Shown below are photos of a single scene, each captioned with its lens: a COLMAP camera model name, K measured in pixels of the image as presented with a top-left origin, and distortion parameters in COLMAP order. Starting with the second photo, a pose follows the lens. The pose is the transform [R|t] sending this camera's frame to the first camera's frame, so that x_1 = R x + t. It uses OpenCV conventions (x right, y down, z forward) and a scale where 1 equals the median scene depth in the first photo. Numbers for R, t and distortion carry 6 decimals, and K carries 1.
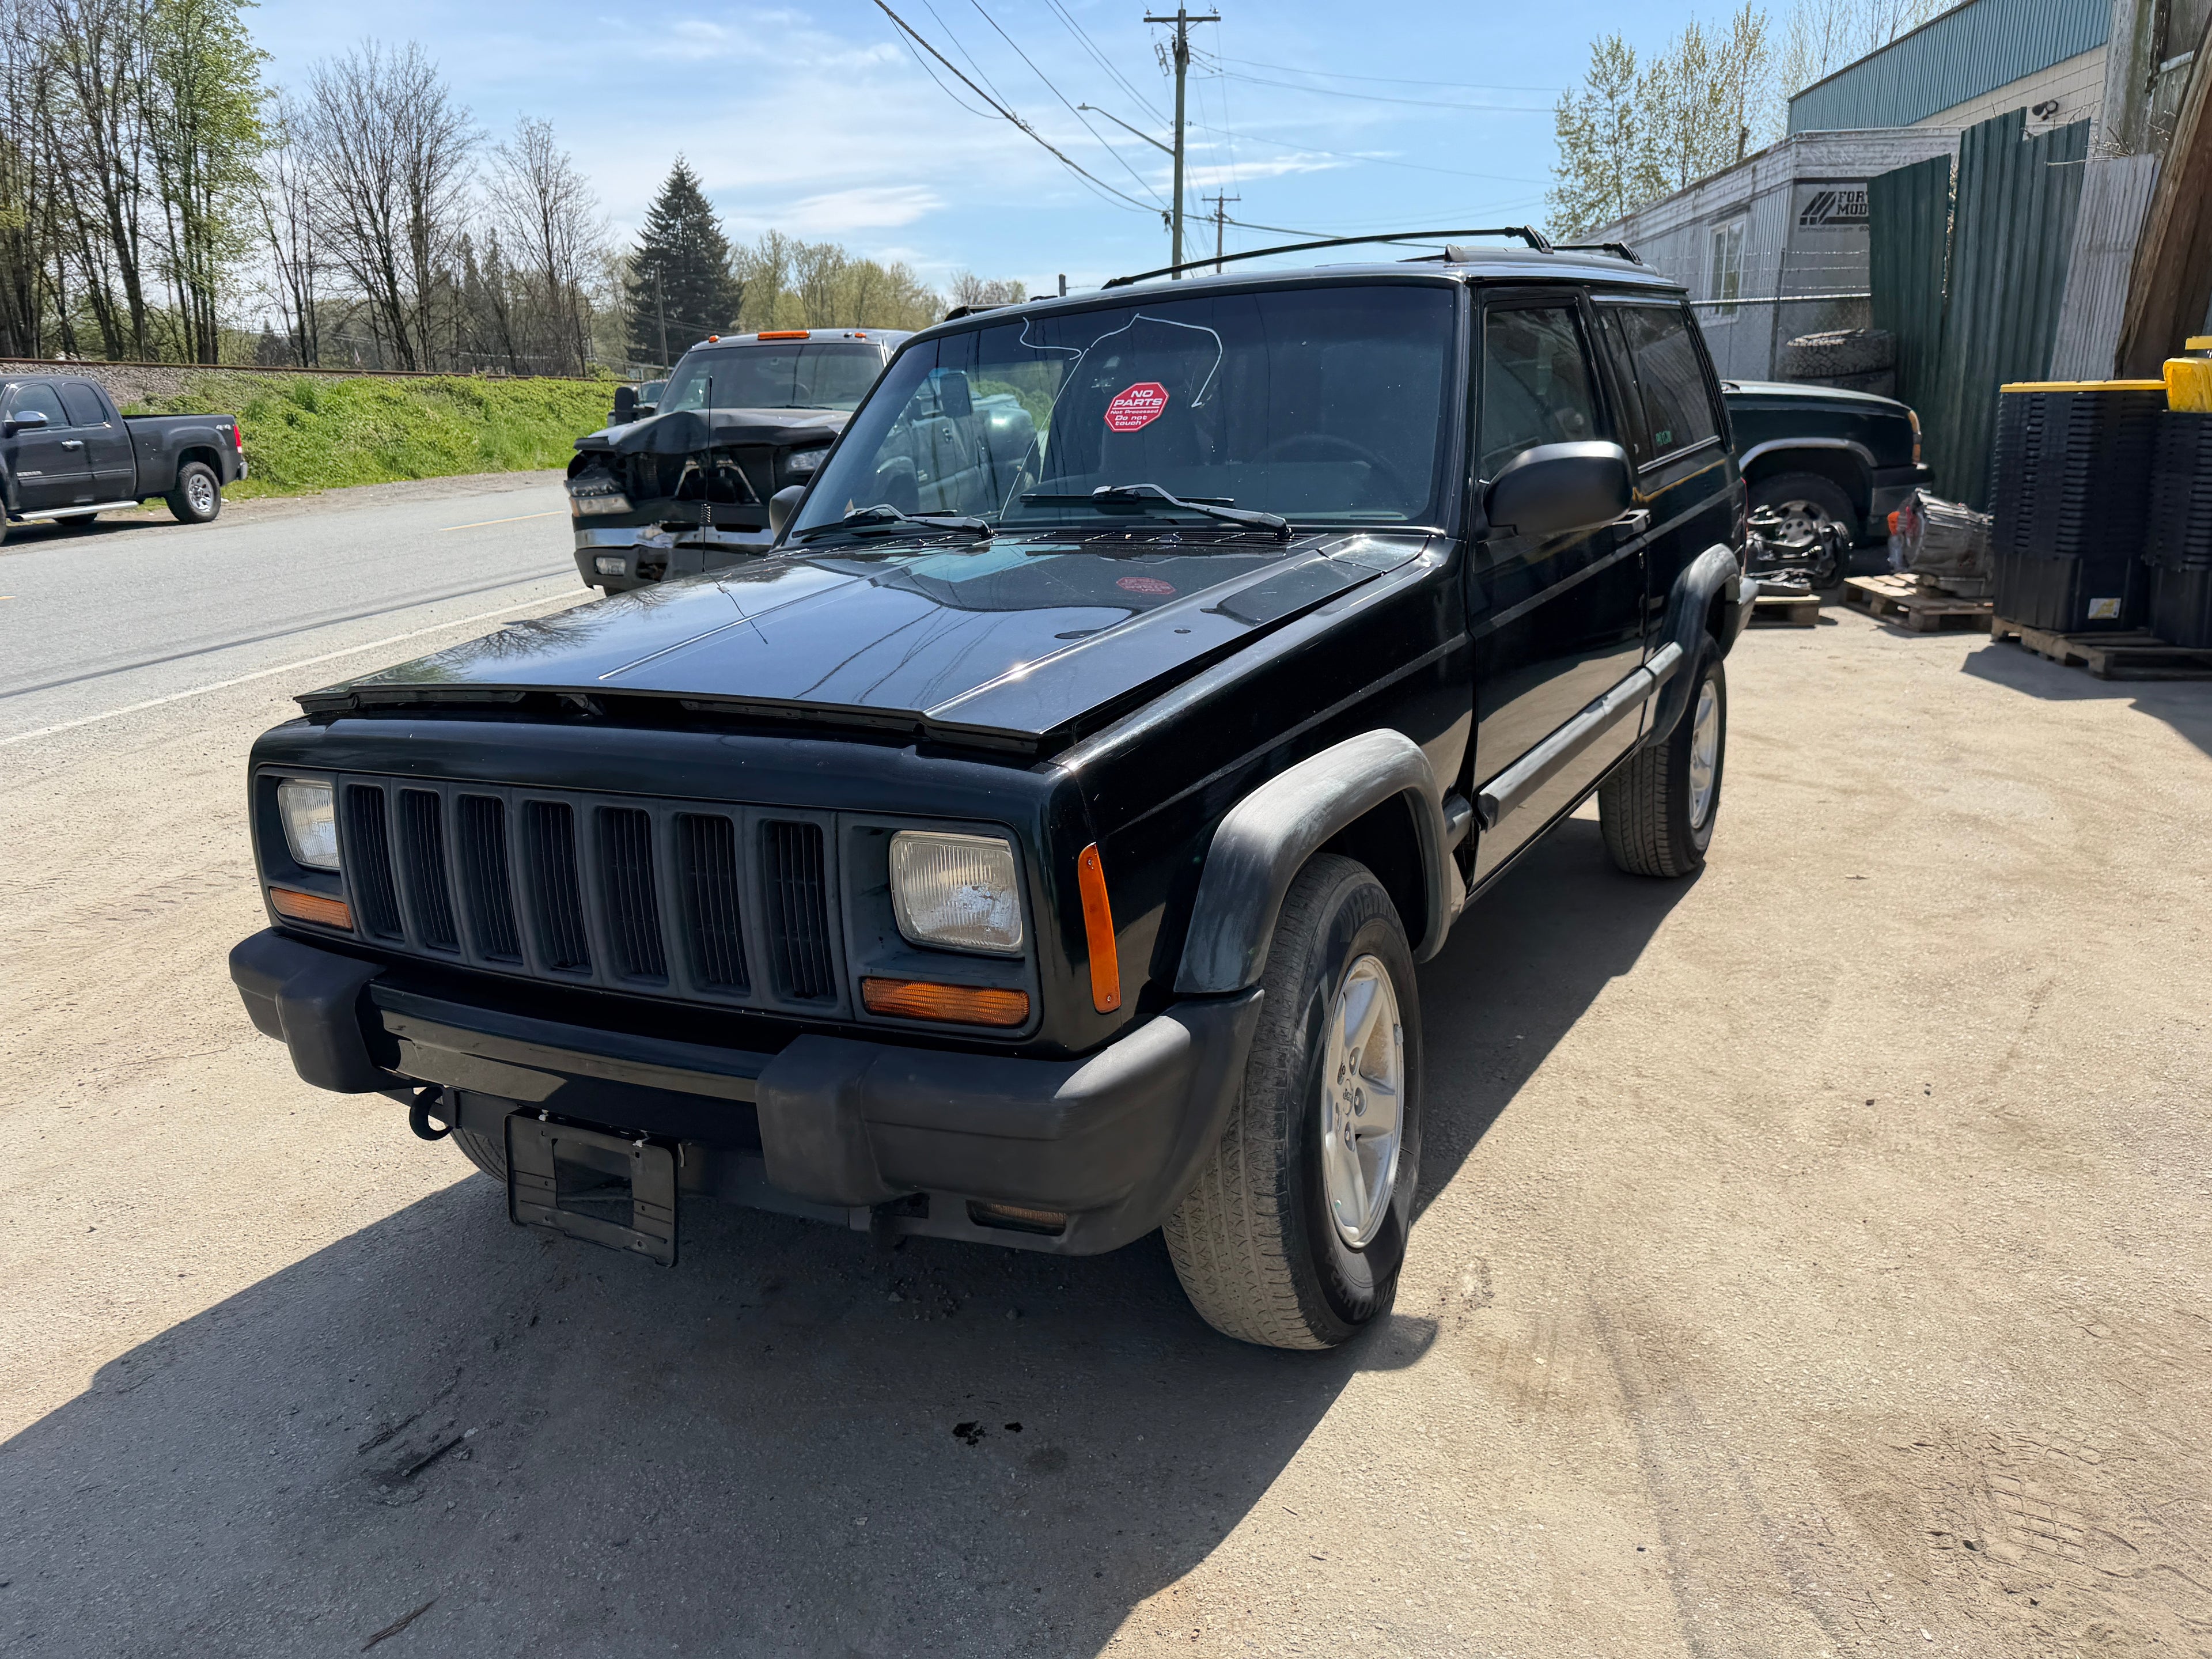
lens RADIAL K [[1566.3, 0, 1116.1], [0, 1566.3, 812.0], [0, 0, 1]] dist [0.024690, -0.035746]
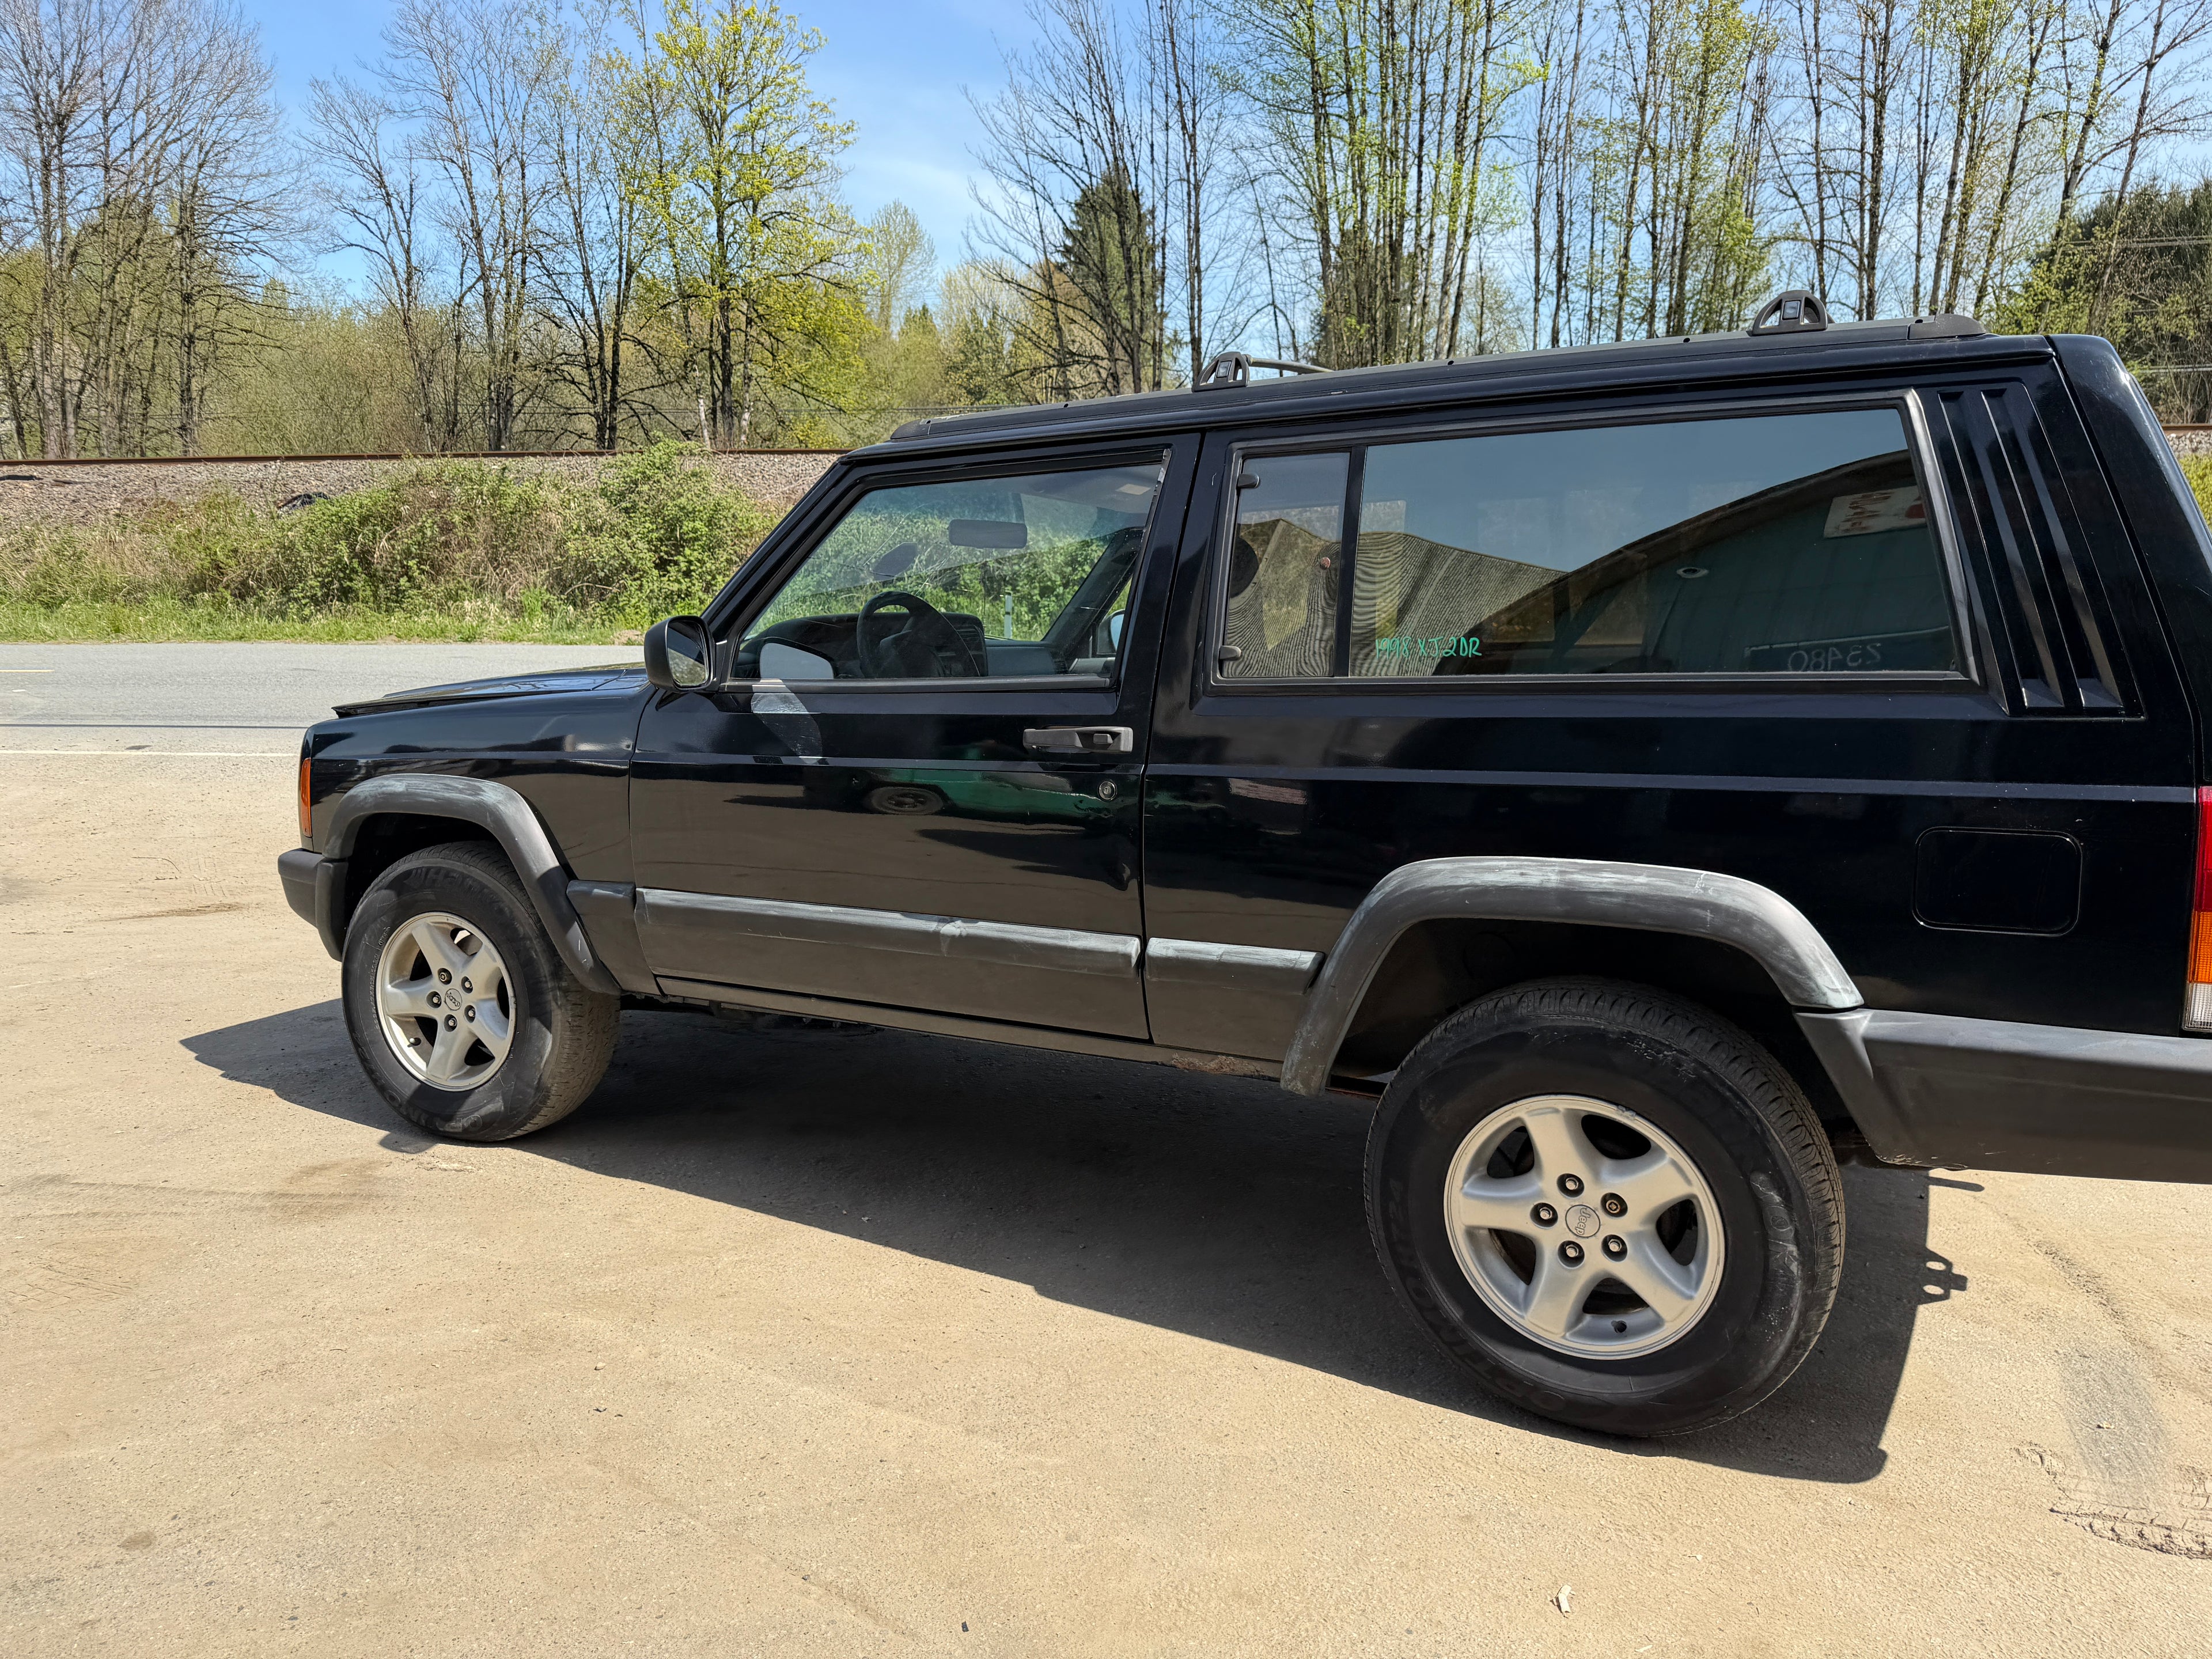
lens RADIAL K [[1566.3, 0, 1114.5], [0, 1566.3, 820.0], [0, 0, 1]] dist [0.024690, -0.035746]
pose [[0.025187, 0.210429, -0.977285, 0.401337], [-0.237298, 0.950912, 0.198635, -0.110909], [0.971110, 0.226905, 0.073885, 0.355994]]
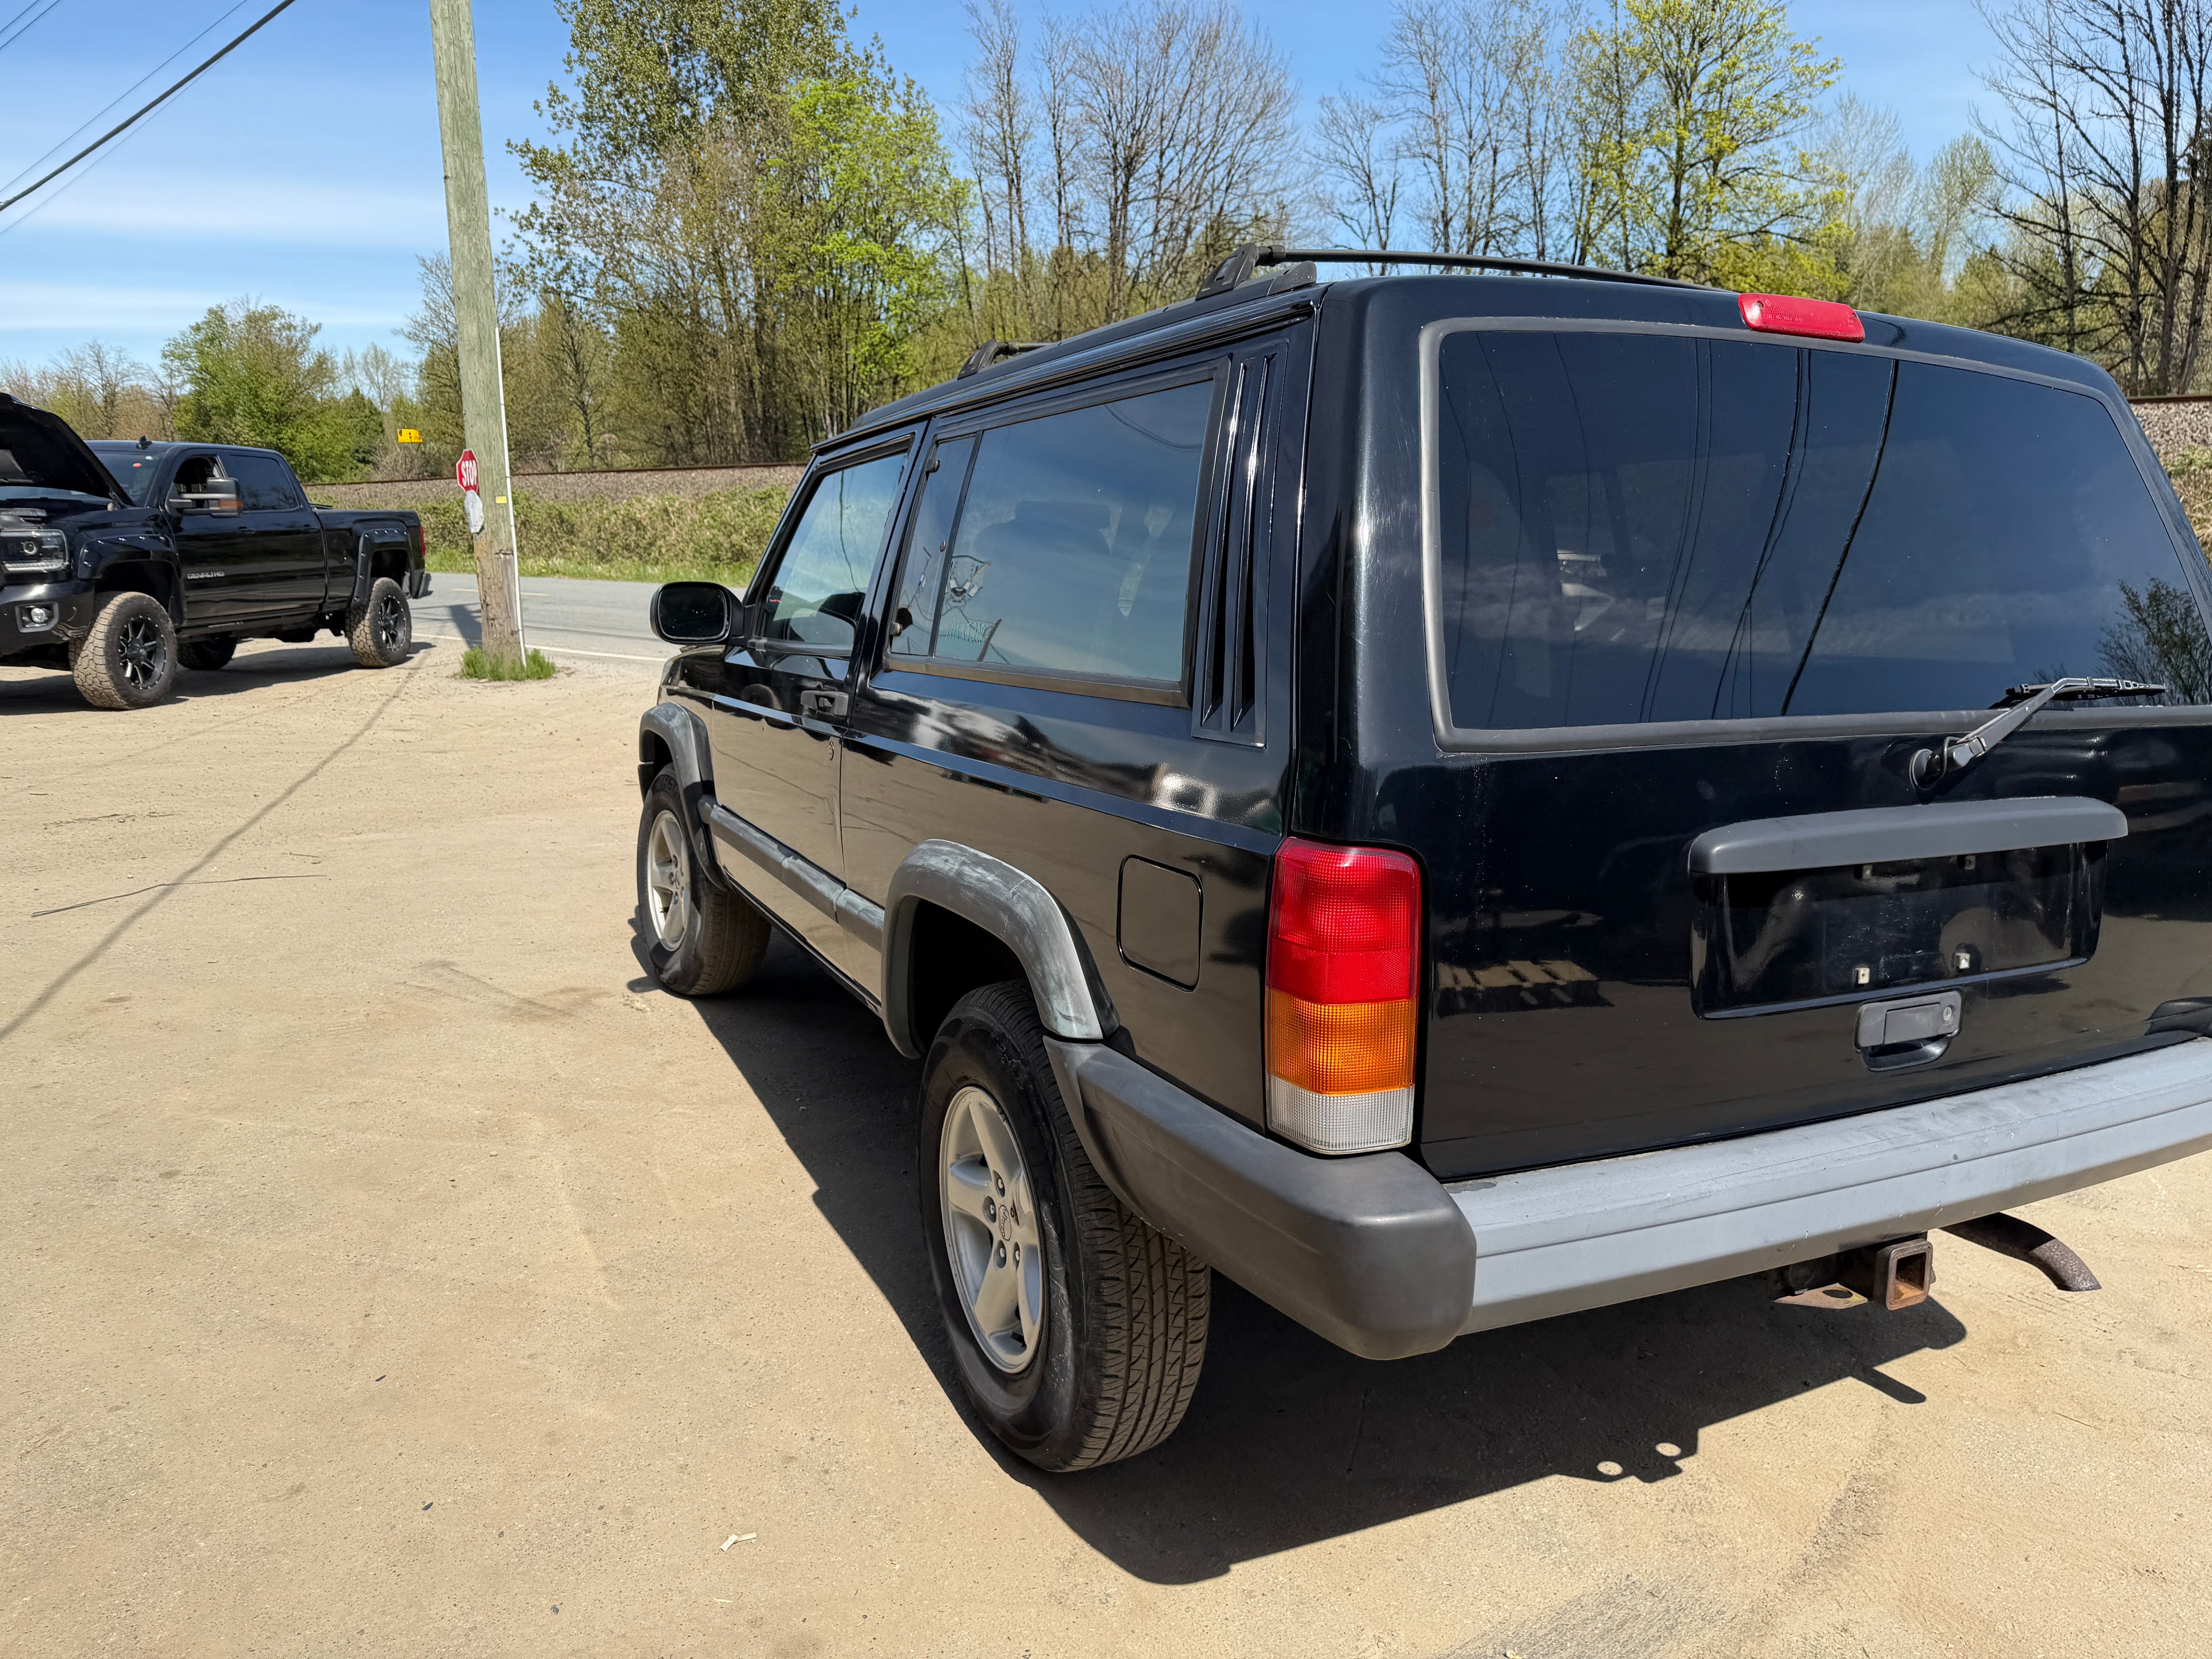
lens RADIAL K [[1566.3, 0, 1118.0], [0, 1566.3, 818.8], [0, 0, 1]] dist [0.024690, -0.035746]
pose [[-0.554103, 0.192541, -0.809875, 0.347510], [-0.179790, 0.922242, 0.342264, -0.163619], [0.812801, 0.335257, -0.476400, 0.572989]]
